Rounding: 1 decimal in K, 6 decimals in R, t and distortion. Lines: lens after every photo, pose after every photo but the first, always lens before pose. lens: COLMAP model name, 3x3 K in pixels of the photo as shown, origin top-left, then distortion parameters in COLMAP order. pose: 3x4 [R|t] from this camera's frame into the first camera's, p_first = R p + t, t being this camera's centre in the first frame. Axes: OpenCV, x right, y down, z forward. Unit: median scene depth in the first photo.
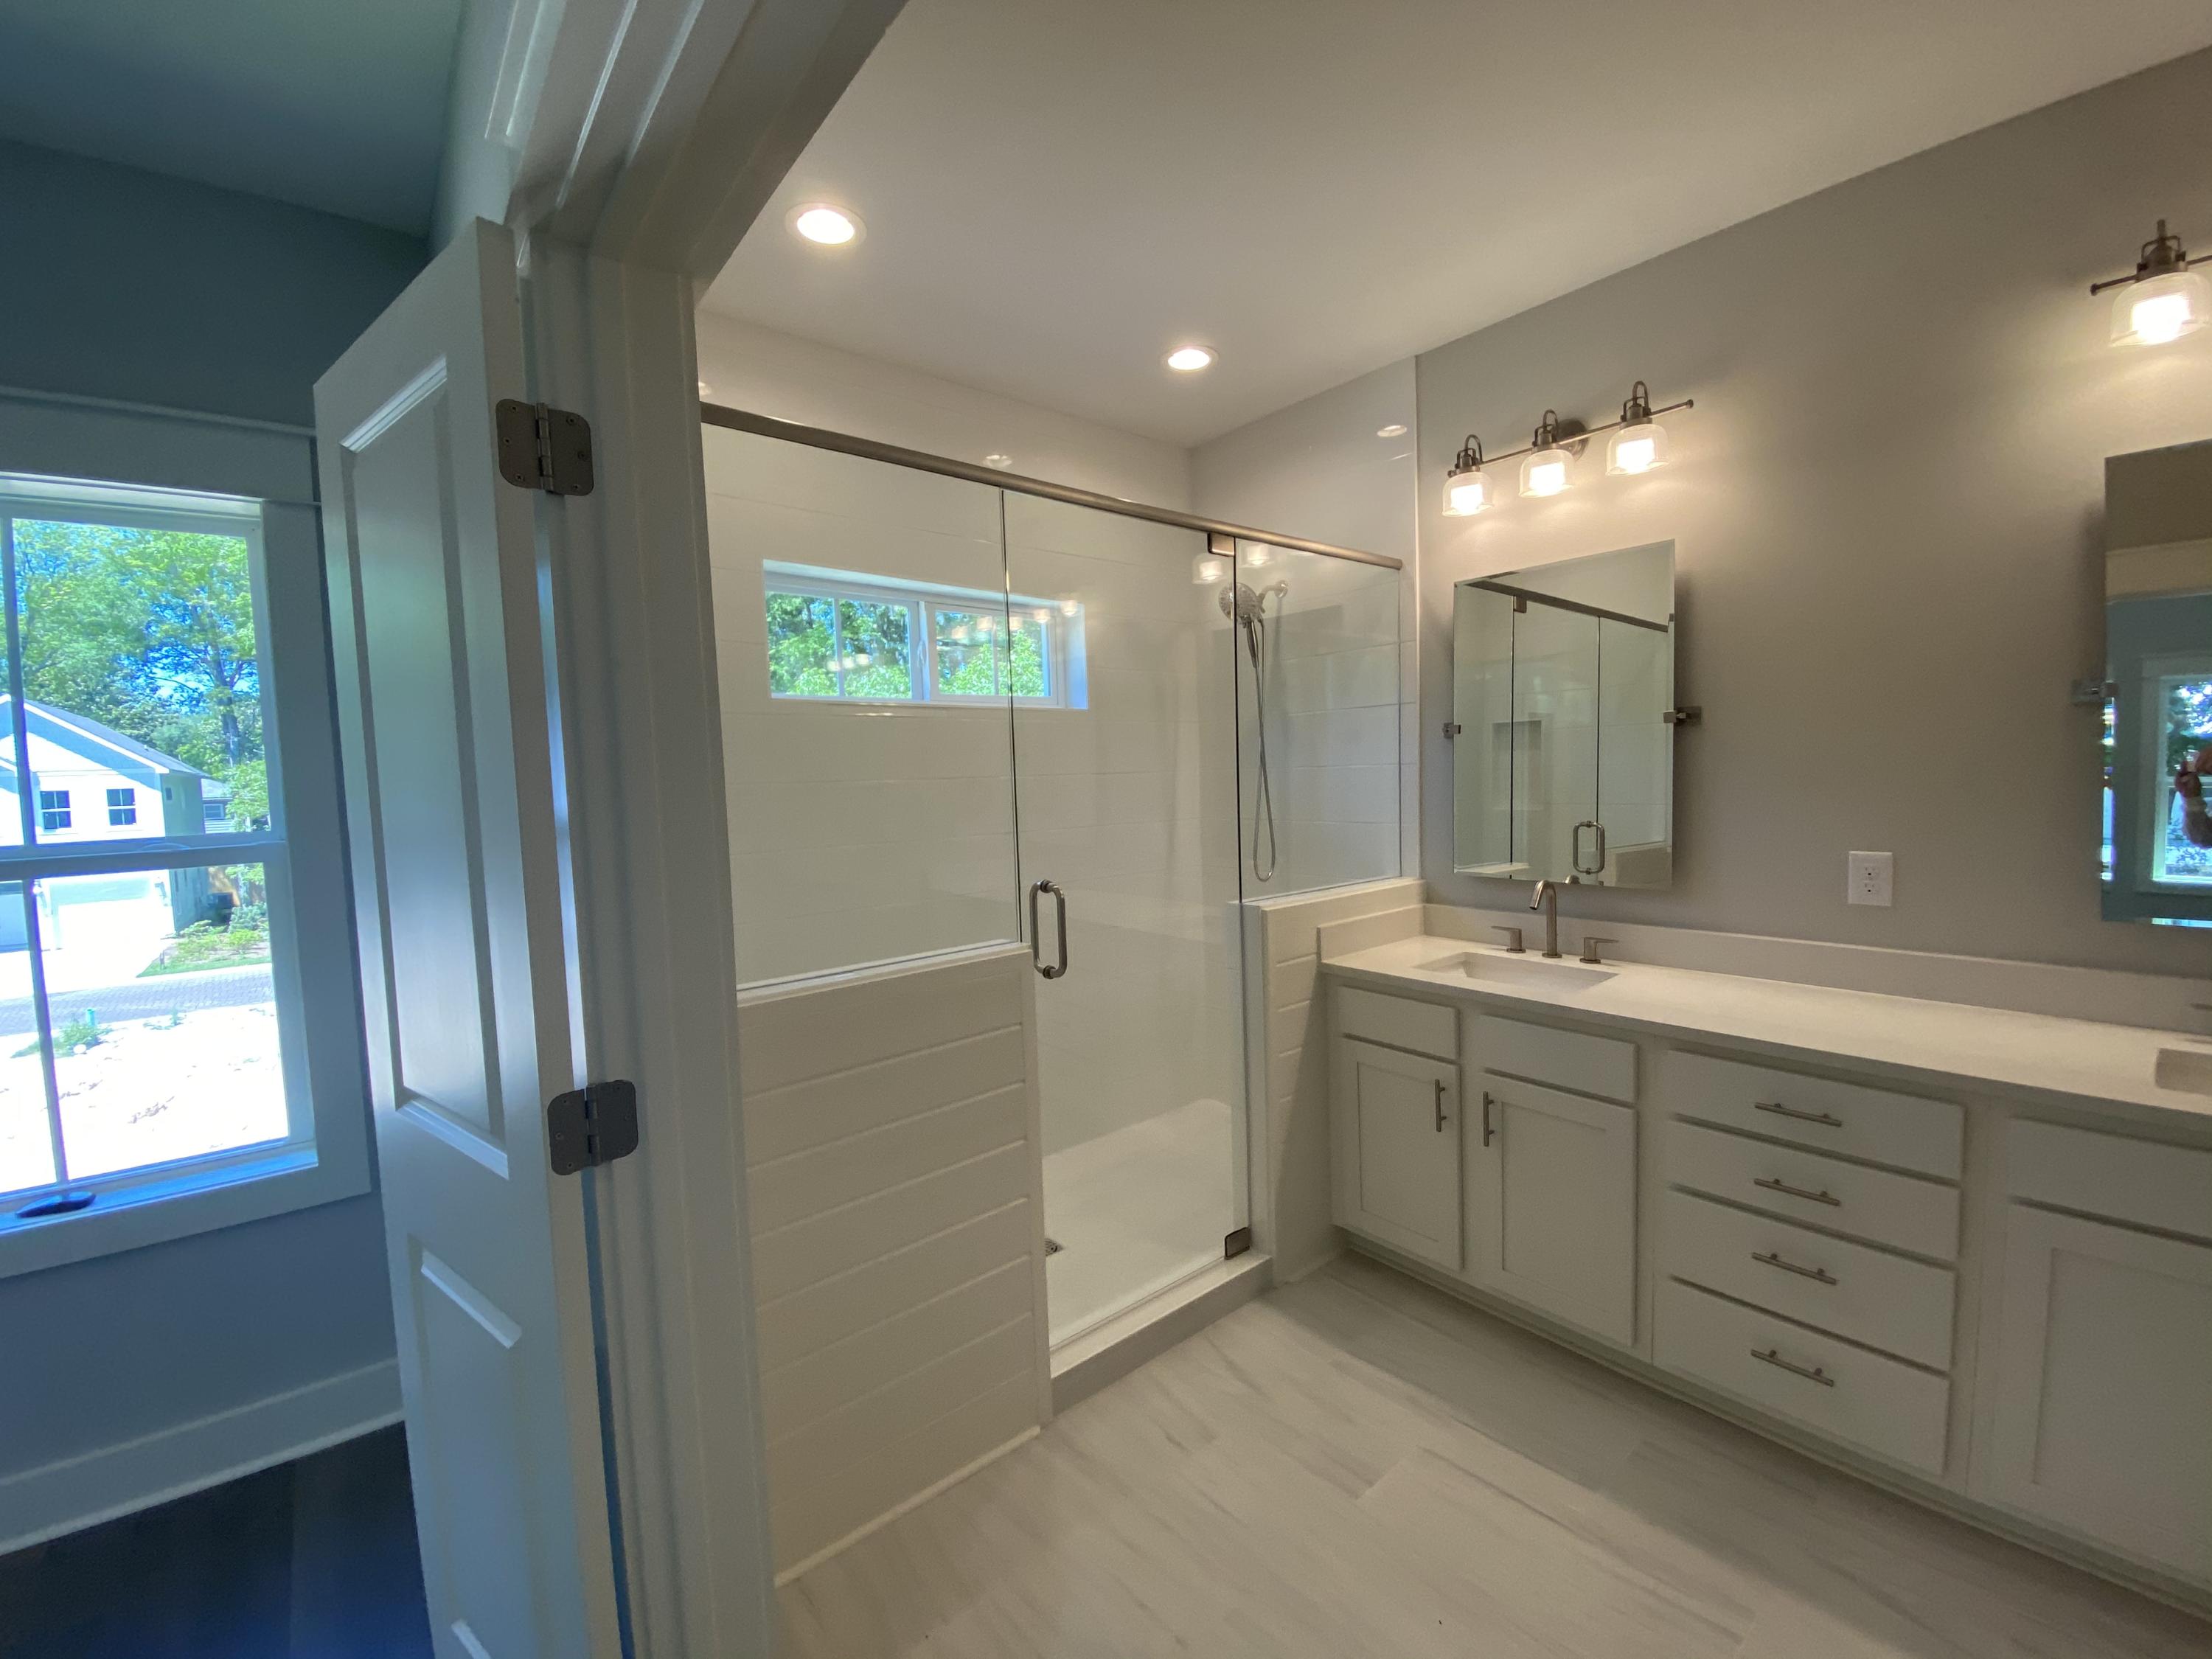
lens RADIAL K [[935.4, 0, 1109.1], [0, 935.4, 824.9], [0, 0, 1]] dist [0.006087, -0.001372]
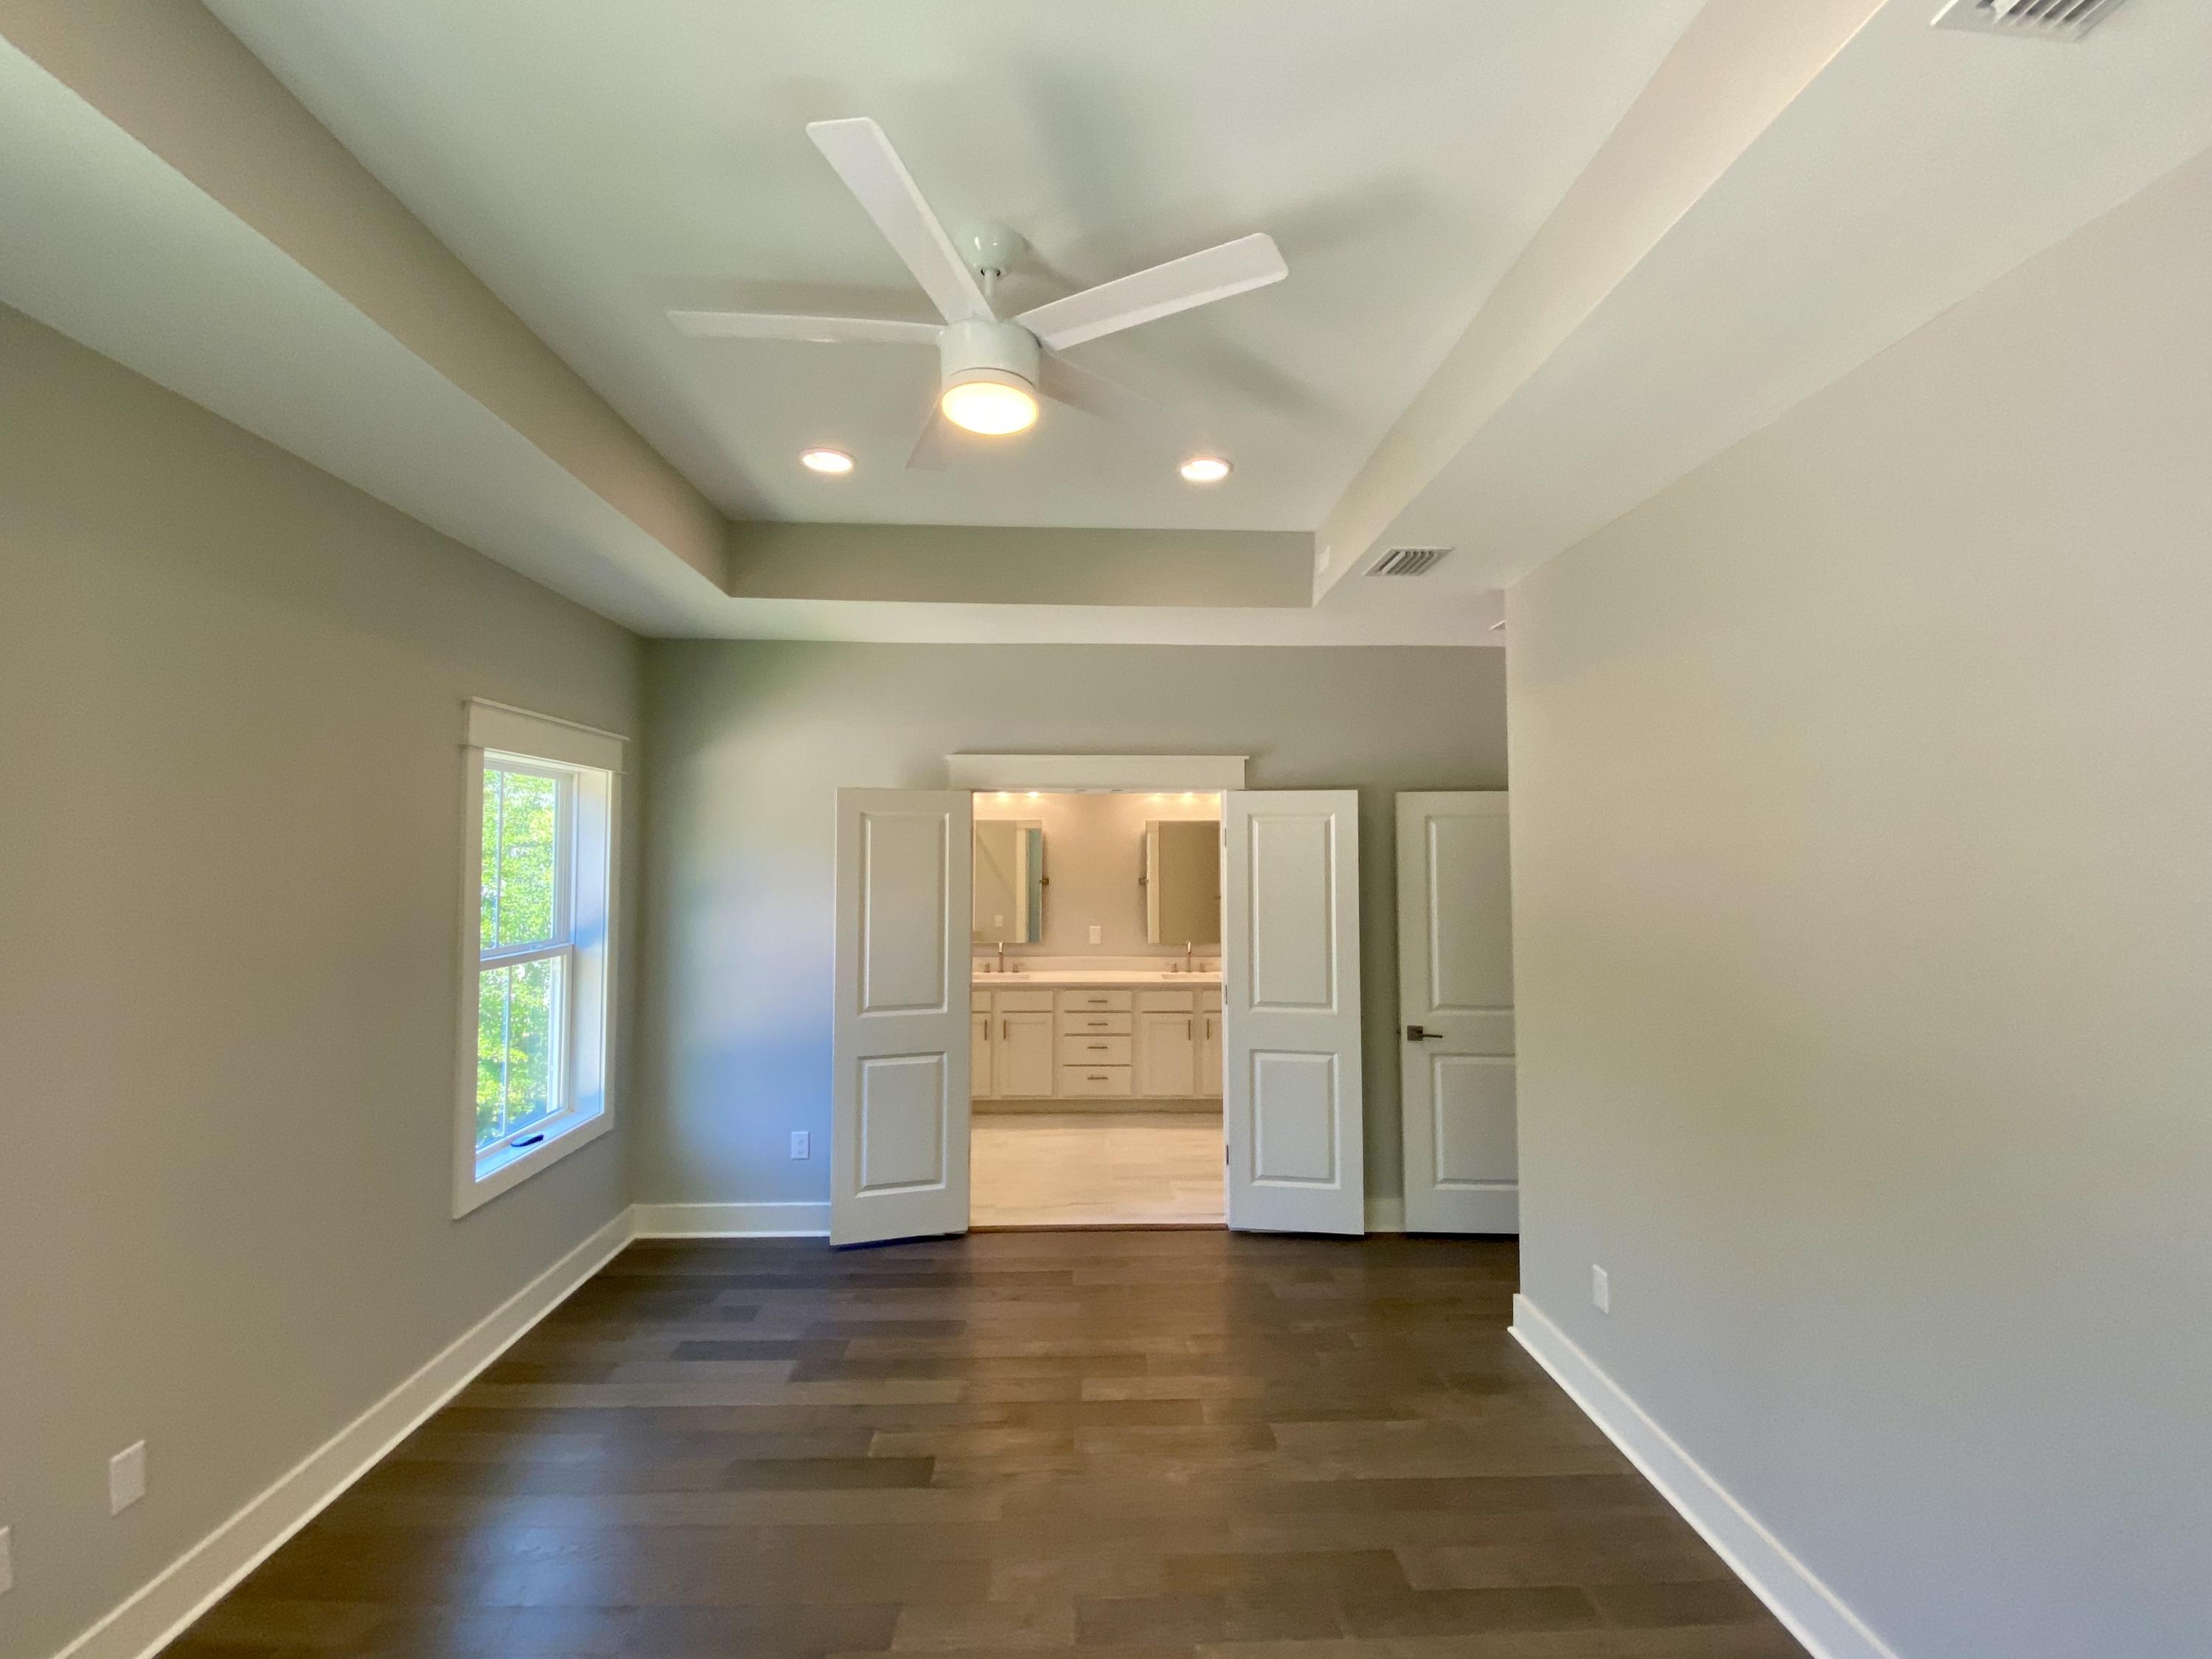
lens RADIAL K [[907.9, 0, 1106.1], [0, 907.9, 830.7], [0, 0, 1]] dist [0.006431, -0.004278]
pose [[0.616240, 0.060163, 0.785257, -1.644870], [0.032873, 0.994244, -0.101972, 0.020317], [-0.786872, 0.088653, 0.610716, -0.963520]]
